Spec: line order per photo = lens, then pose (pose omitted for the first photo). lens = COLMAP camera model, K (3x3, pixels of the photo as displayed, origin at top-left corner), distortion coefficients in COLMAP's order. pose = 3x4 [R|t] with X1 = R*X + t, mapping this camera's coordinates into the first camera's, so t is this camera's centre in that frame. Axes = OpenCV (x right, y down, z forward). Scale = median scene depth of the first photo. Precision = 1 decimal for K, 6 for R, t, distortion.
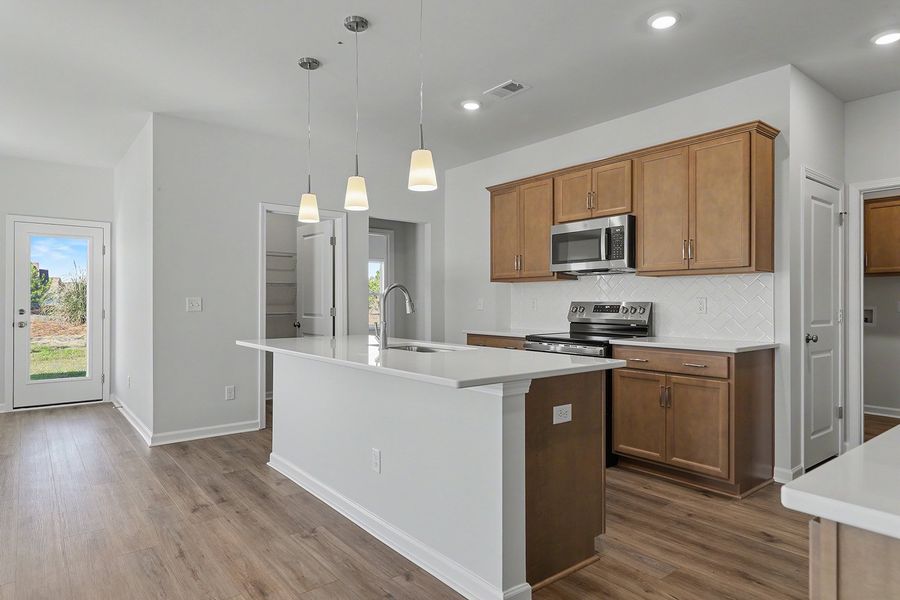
lens RADIAL K [[533.2, 0, 450.0], [0, 533.2, 300.0], [0, 0, 1]] dist [0.001076, 0.000055]
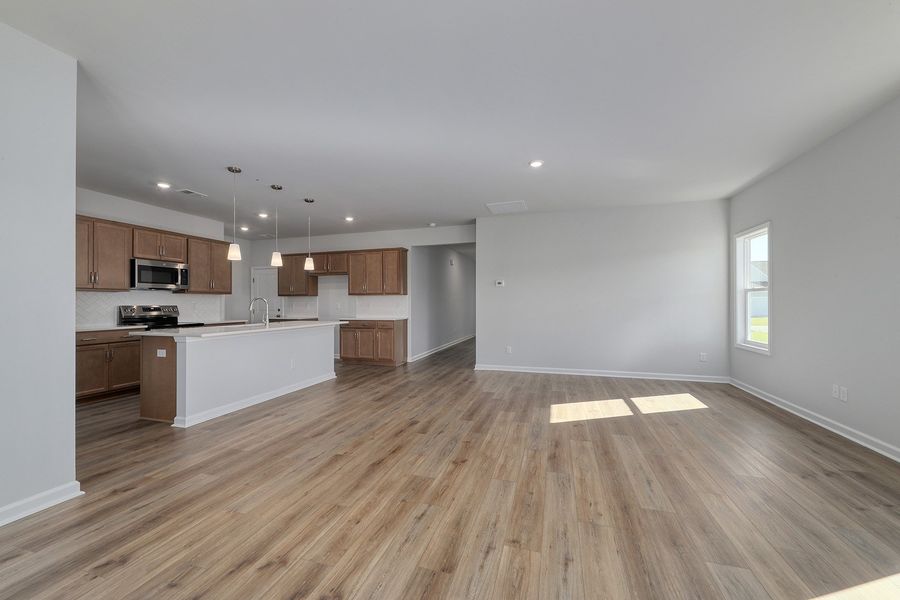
lens RADIAL K [[363.2, 0, 450.5], [0, 363.2, 305.6], [0, 0, 1]] dist [0.000784, 0.000101]
pose [[-0.561847, 0.001868, 0.827239, -1.423988], [0.004778, 0.999988, 0.000987, 0.007175], [-0.827227, 0.004507, -0.561849, 0.939042]]
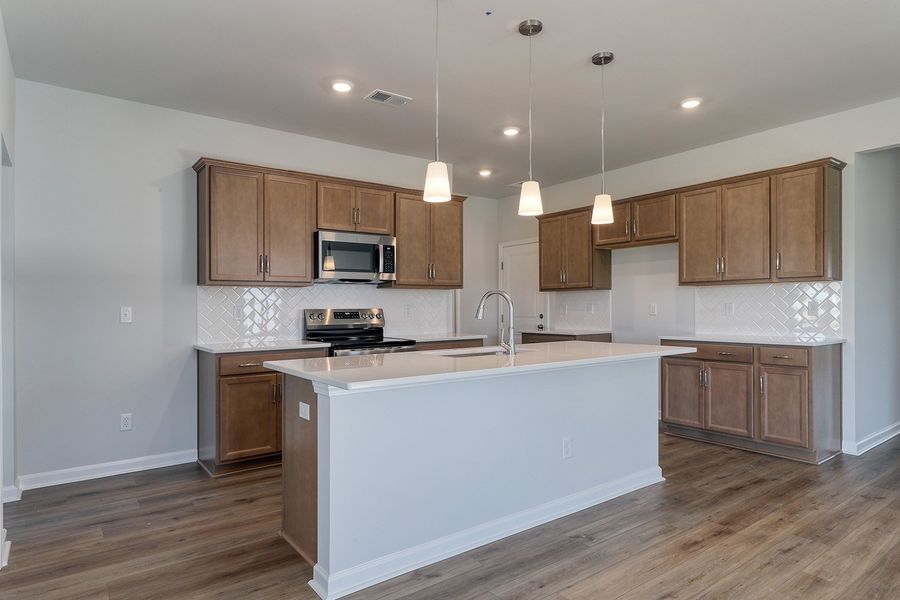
lens RADIAL K [[527.7, 0, 445.7], [0, 527.7, 310.8], [0, 0, 1]] dist [-0.001177, -0.000333]
pose [[0.032134, -0.003180, 0.999478, -0.862982], [0.006542, 0.999974, 0.002971, 0.005540], [-0.999462, 0.006443, 0.032154, 0.837761]]
